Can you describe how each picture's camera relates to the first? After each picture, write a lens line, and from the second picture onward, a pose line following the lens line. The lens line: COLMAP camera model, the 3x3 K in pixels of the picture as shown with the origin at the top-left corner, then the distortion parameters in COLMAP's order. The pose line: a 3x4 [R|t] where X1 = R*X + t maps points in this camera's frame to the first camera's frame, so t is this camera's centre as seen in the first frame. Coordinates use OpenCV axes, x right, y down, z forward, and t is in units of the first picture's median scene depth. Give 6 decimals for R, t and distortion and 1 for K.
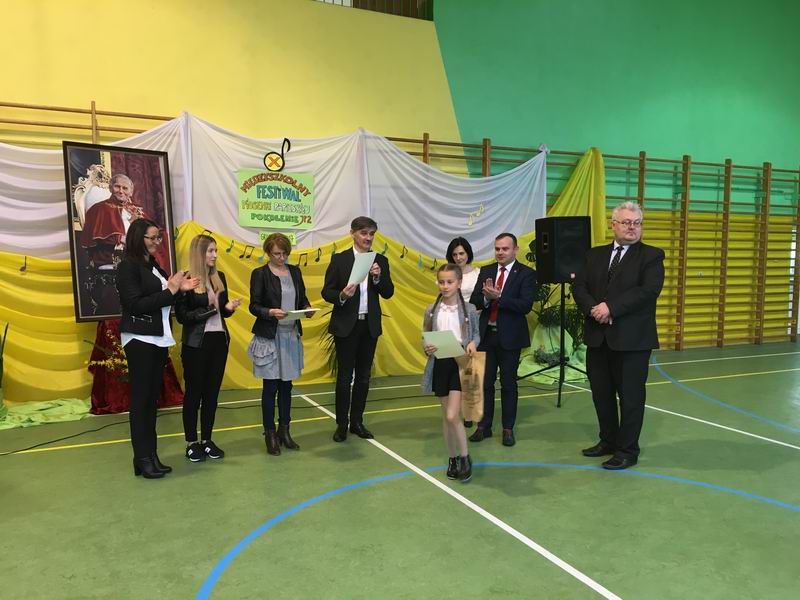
lens RADIAL K [[672.7, 0, 399.4], [0, 672.7, 298.9], [0, 0, 1]] dist [0.082985, -0.103660]
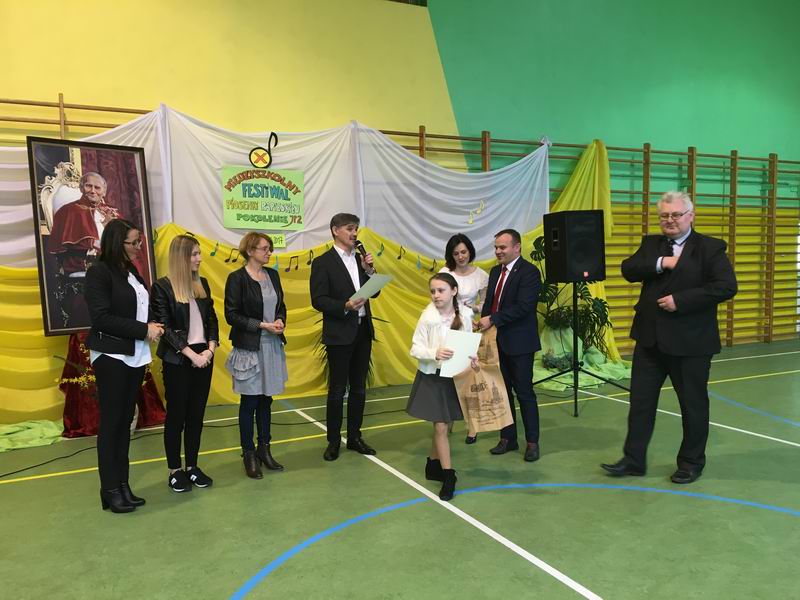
lens RADIAL K [[672.7, 0, 398.9], [0, 672.7, 300.1], [0, 0, 1]] dist [0.082985, -0.103660]
pose [[0.999590, -0.020678, 0.019784, -0.018087], [0.020774, 0.999773, -0.004654, 0.000331], [-0.019683, 0.005063, 0.999793, 0.070439]]
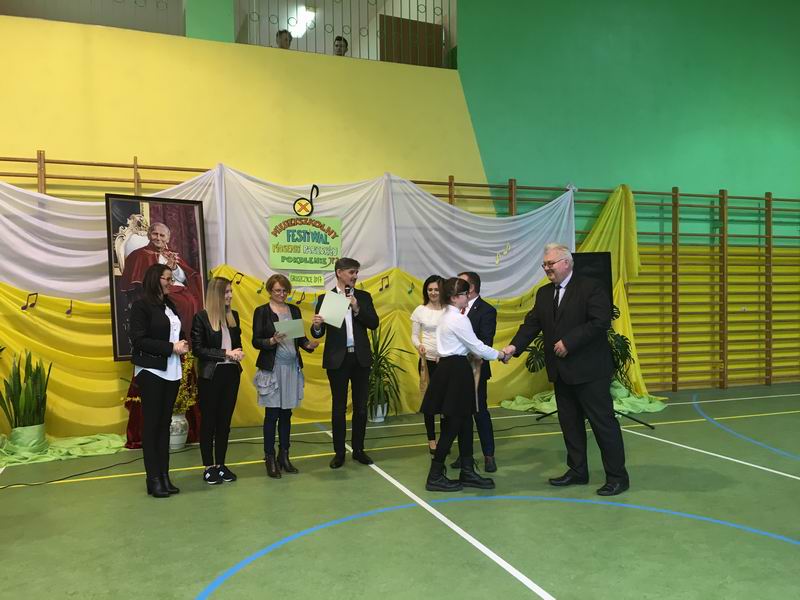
lens RADIAL K [[672.7, 0, 399.5], [0, 672.7, 299.7], [0, 0, 1]] dist [0.082985, -0.103660]
pose [[0.995939, -0.015394, -0.088710, 0.054919], [0.009842, 0.997985, -0.062679, 0.007867], [0.089496, 0.061551, 0.994083, -0.020313]]
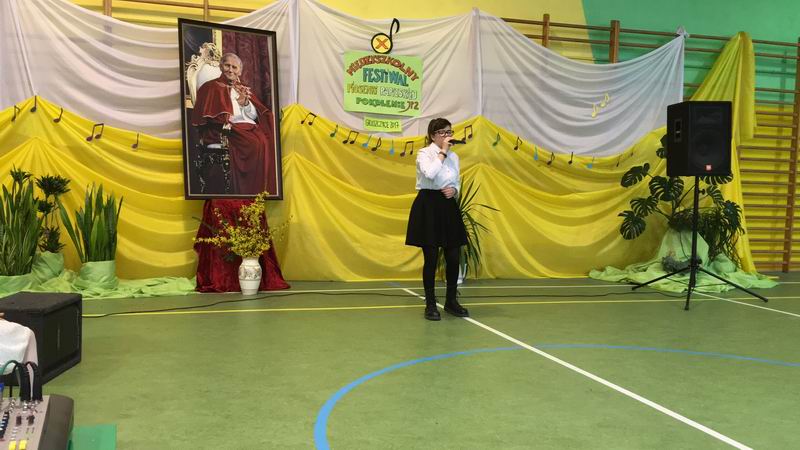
lens RADIAL K [[797.2, 0, 401.7], [0, 797.2, 222.6], [0, 0, 1]] dist [0.053209, 0.000000]
pose [[0.990956, 0.030573, -0.130656, -0.004431], [-0.032131, 0.999435, -0.009838, 0.057507], [0.130281, 0.013947, 0.991379, -0.099563]]
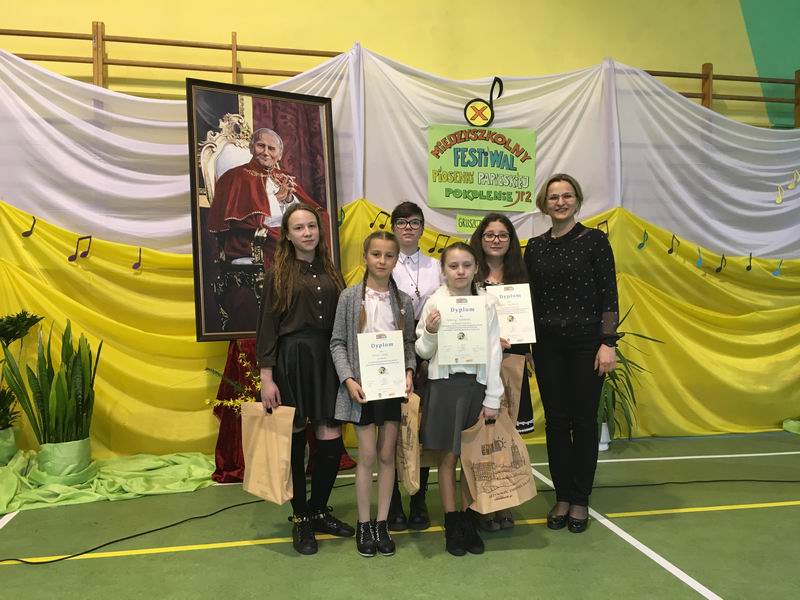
lens RADIAL K [[672.7, 0, 398.9], [0, 672.7, 301.0], [0, 0, 1]] dist [0.082985, -0.103660]
pose [[0.968339, -0.001942, -0.249631, -0.093817], [-0.010059, 0.998854, -0.046792, 0.019777], [0.249436, 0.047822, 0.967210, 0.330118]]
